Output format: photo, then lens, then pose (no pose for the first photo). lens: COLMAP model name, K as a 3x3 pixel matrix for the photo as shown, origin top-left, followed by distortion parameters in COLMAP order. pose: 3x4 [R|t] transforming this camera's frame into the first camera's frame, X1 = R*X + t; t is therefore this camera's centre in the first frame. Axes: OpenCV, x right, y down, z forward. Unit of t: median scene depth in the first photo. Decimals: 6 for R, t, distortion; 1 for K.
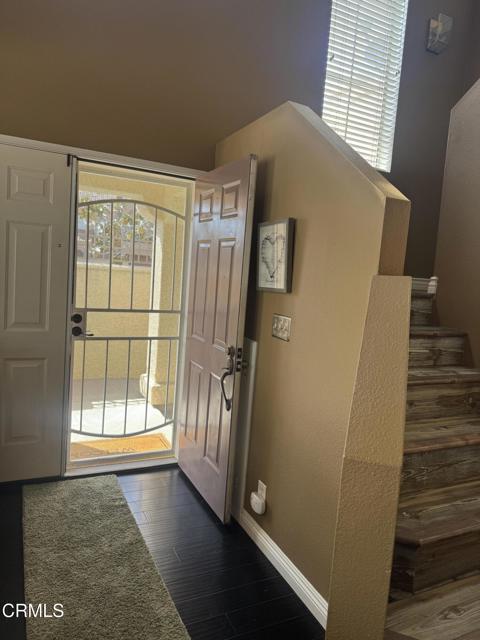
lens RADIAL K [[440.2, 0, 240.0], [0, 440.2, 320.0], [0, 0, 1]] dist [0.067282, -0.087000]
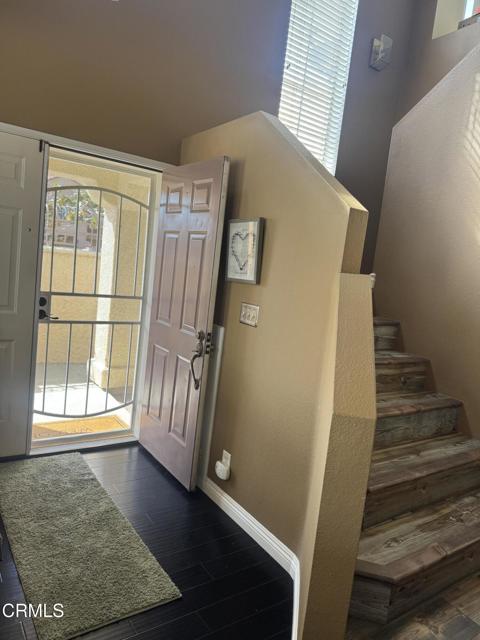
lens RADIAL K [[440.7, 0, 237.1], [0, 440.7, 323.3], [0, 0, 1]] dist [0.058502, -0.095393]
pose [[0.987294, 0.016857, 0.158011, -0.095676], [-0.022783, 0.999100, 0.035772, -0.000988], [-0.157265, -0.038917, 0.986789, -0.086151]]
